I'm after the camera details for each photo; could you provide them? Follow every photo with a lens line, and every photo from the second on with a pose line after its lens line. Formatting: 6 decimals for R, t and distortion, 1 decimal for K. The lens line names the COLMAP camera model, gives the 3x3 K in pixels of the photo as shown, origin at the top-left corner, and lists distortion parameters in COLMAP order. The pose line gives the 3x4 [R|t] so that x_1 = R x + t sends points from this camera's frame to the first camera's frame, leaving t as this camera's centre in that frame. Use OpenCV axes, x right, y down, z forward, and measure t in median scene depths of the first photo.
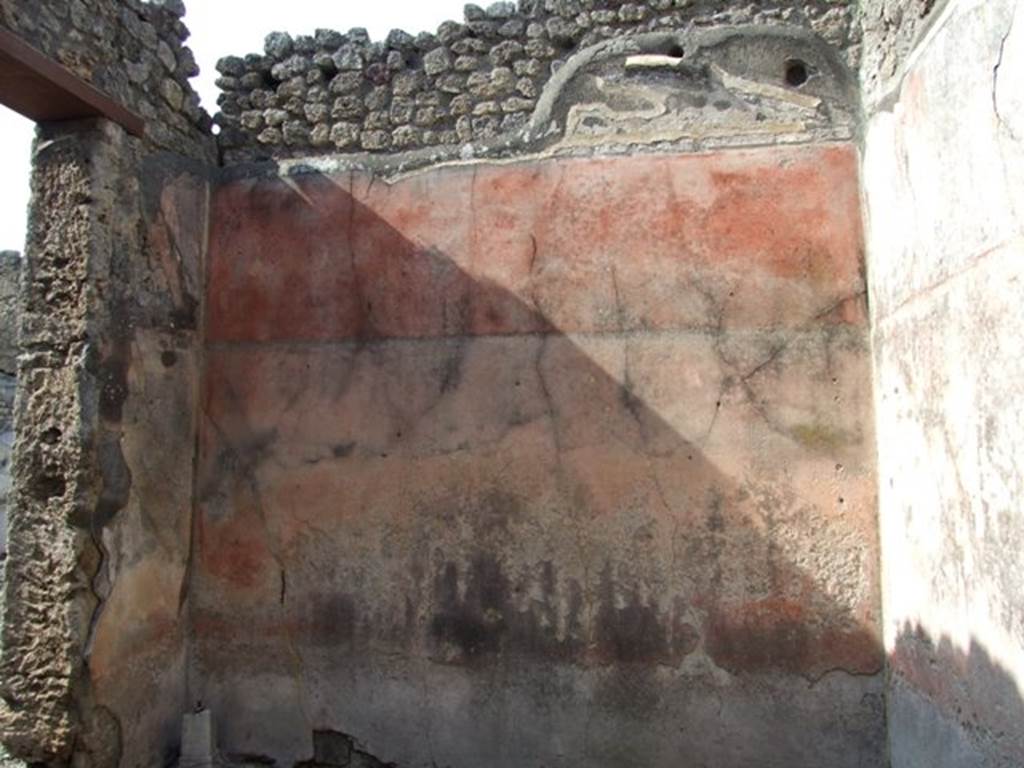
lens RADIAL K [[811.5, 0, 509.4], [0, 811.5, 379.0], [0, 0, 1]] dist [-0.066589, 0.058313]
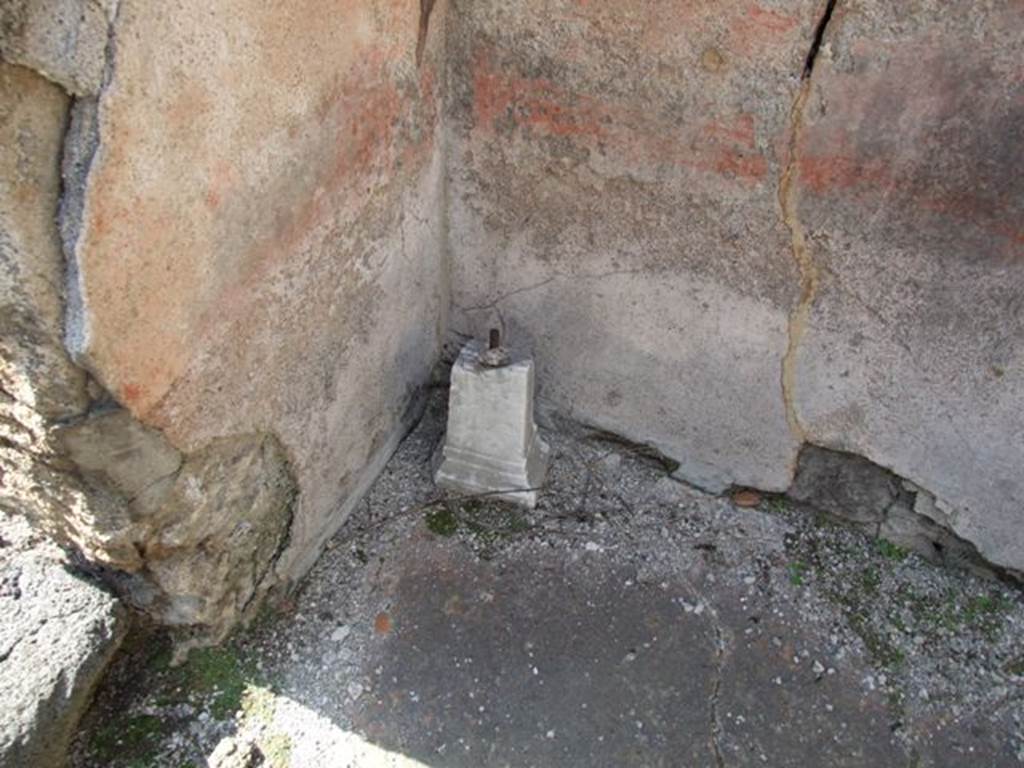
lens RADIAL K [[811.5, 0, 498.7], [0, 811.5, 357.2], [0, 0, 1]] dist [-0.066589, 0.058313]
pose [[0.970517, 0.200556, -0.133697, -0.329321], [-0.031869, 0.656580, 0.753583, 0.149931], [0.238919, -0.727104, 0.643613, 0.753258]]
